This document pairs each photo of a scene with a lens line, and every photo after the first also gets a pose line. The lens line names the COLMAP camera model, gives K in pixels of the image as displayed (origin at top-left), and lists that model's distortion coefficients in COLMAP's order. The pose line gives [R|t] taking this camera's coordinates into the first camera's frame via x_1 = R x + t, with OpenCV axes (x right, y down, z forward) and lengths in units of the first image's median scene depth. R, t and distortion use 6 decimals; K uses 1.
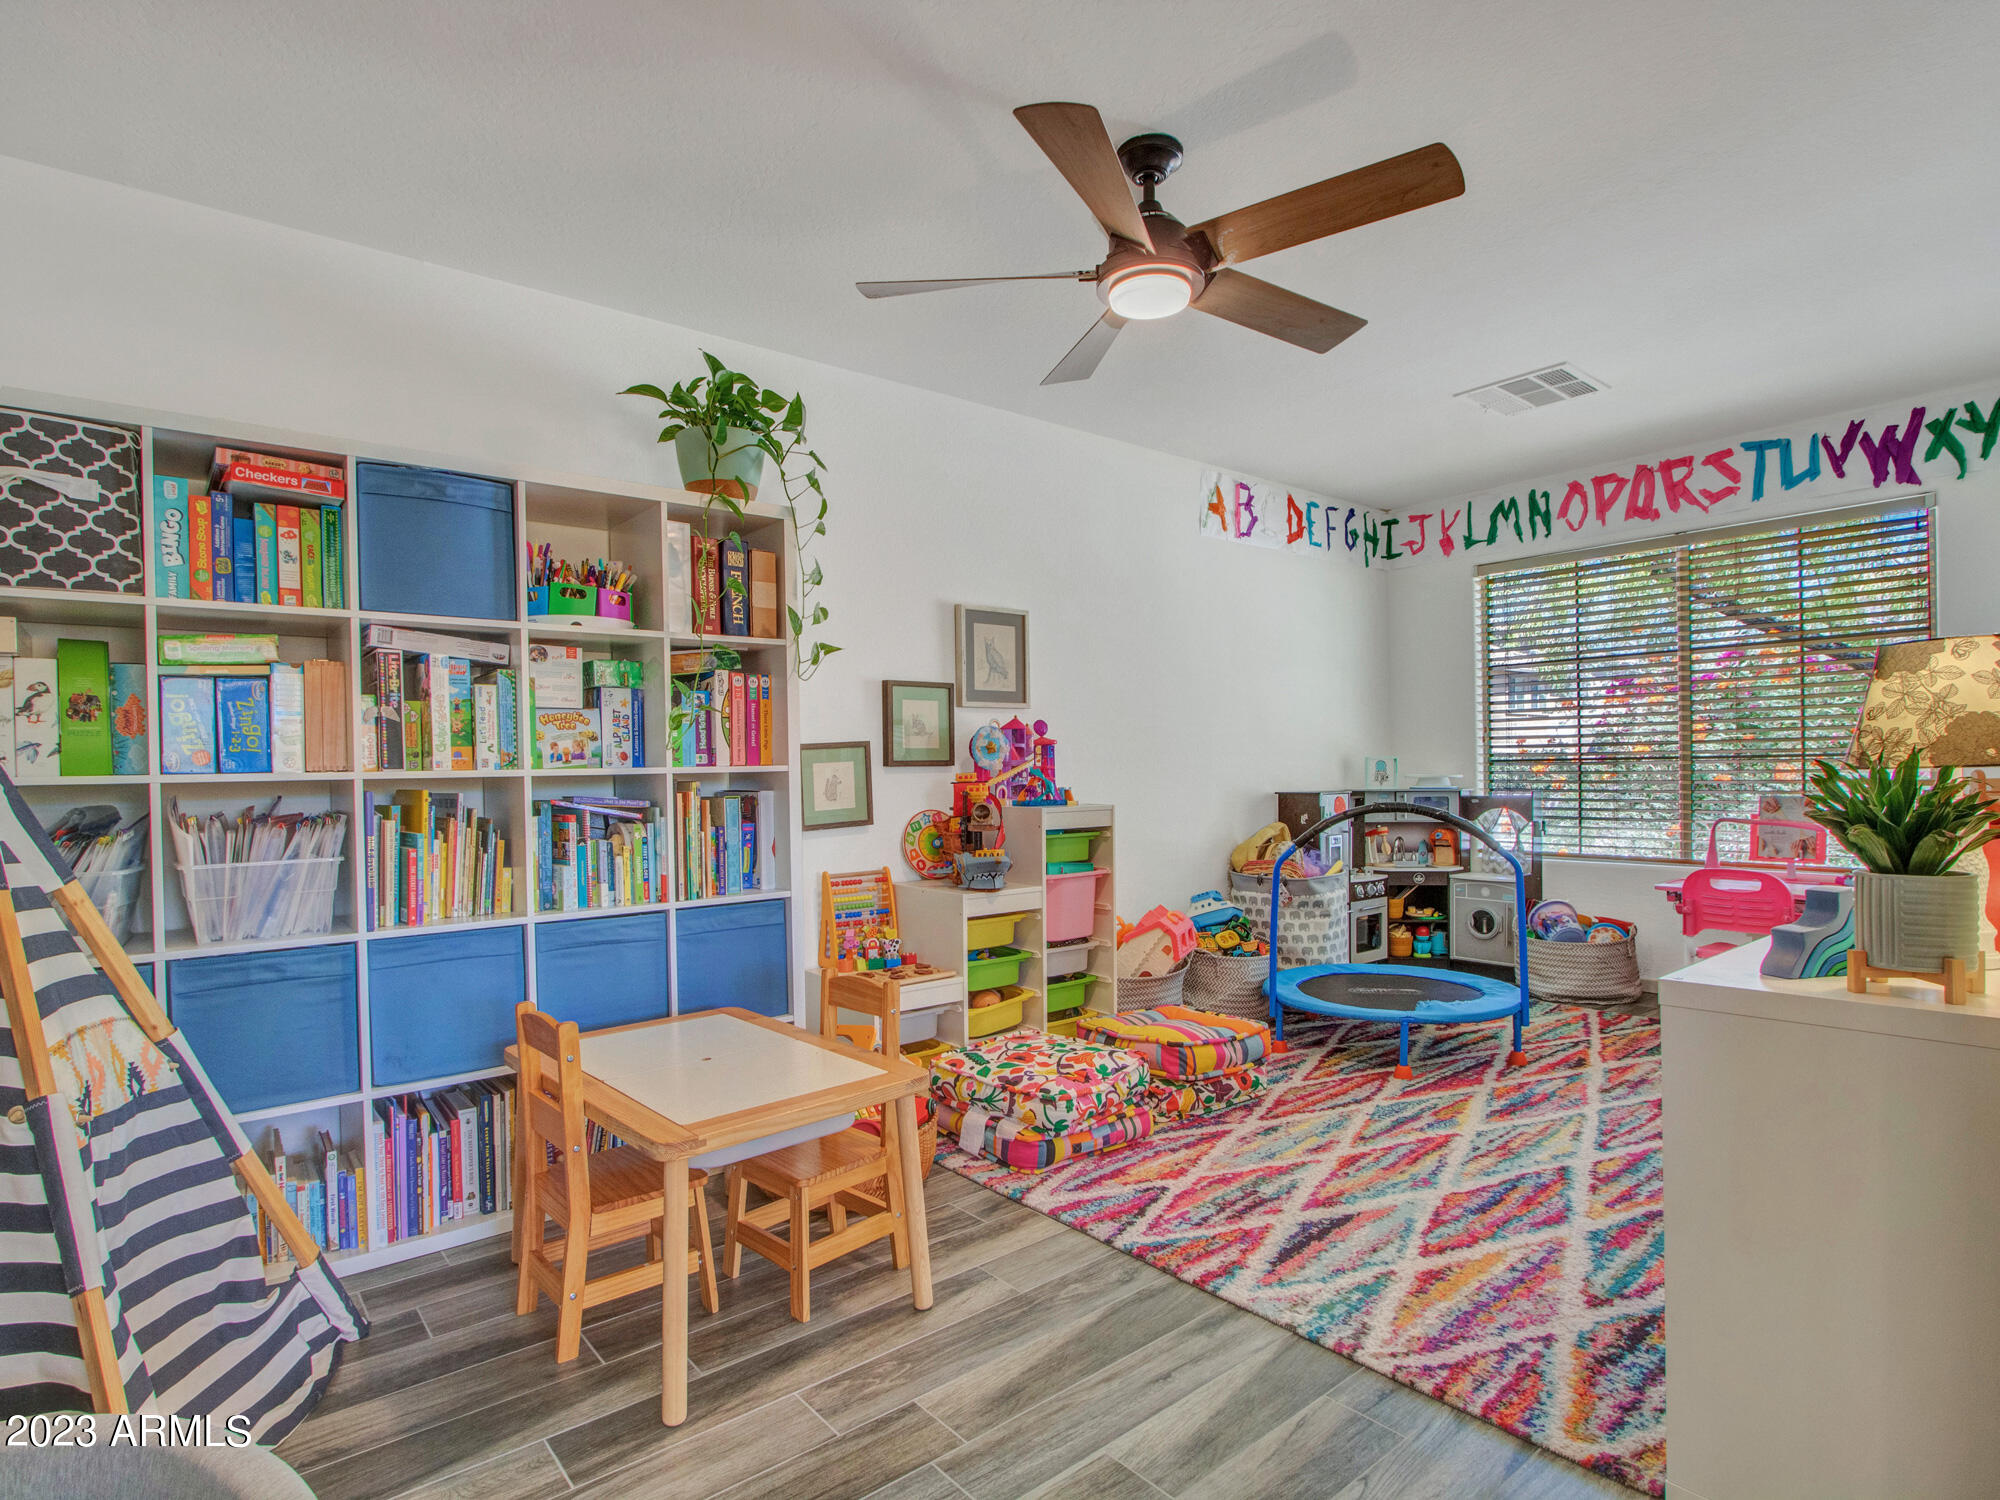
lens RADIAL K [[1069.8, 0, 992.1], [0, 1069.8, 779.4], [0, 0, 1]] dist [-0.014816, -0.000709]
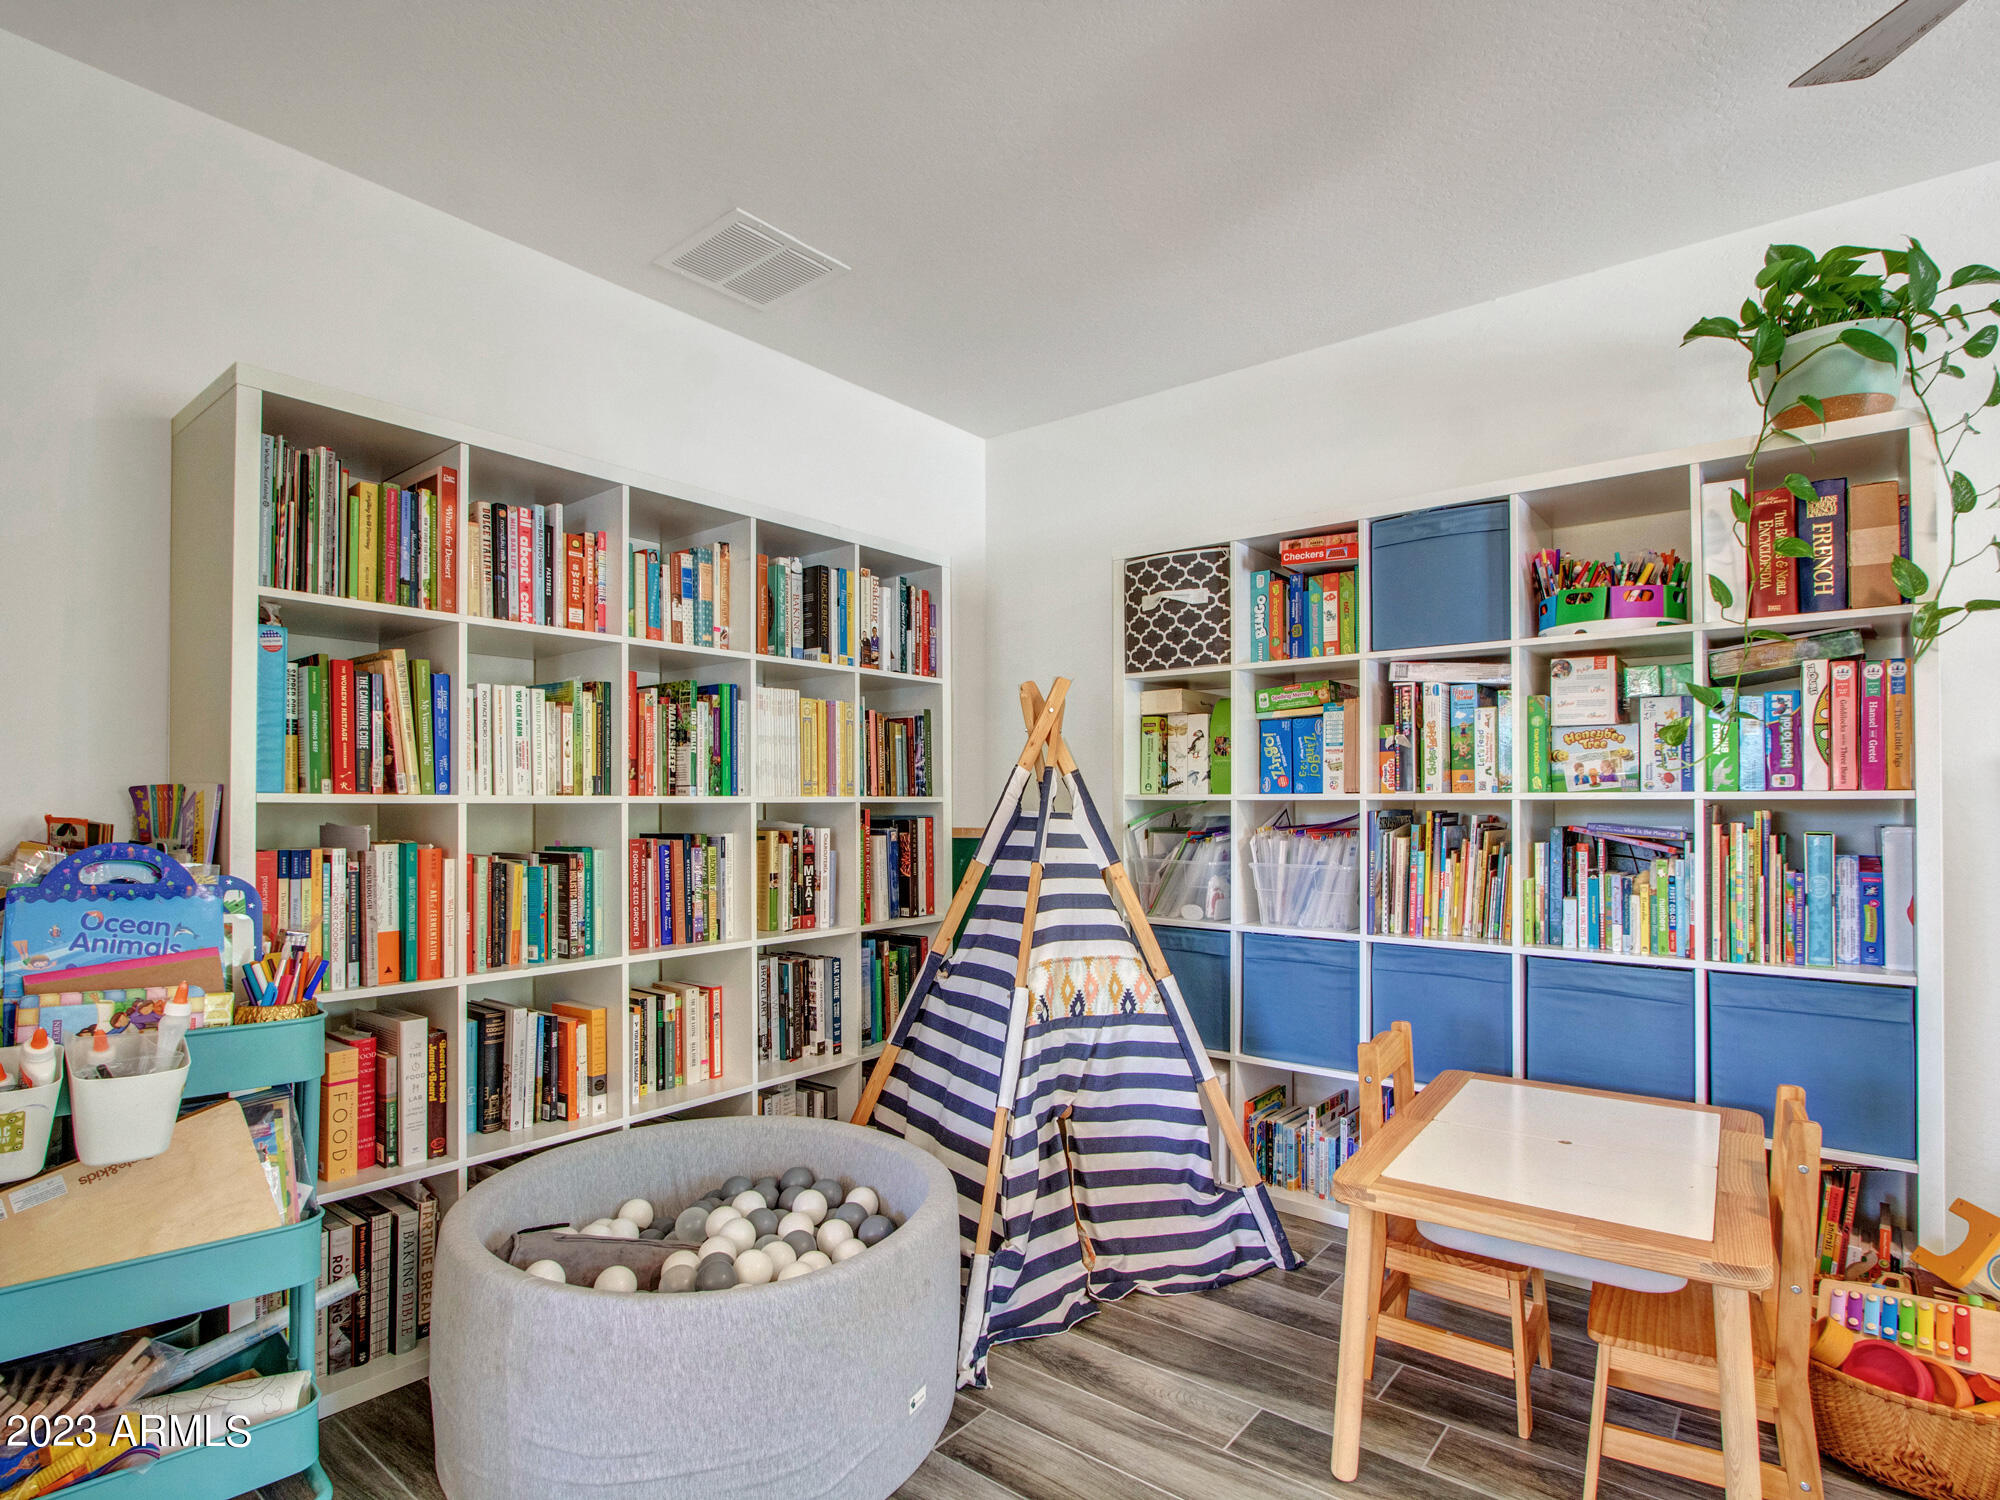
lens RADIAL K [[1069.8, 0, 992.1], [0, 1069.8, 779.4], [0, 0, 1]] dist [-0.014816, -0.000709]
pose [[0.183738, 0.000661, -0.982975, 0.420903], [-0.012107, 0.999925, -0.001590, -0.014204], [0.982901, 0.012193, 0.183732, 0.361940]]
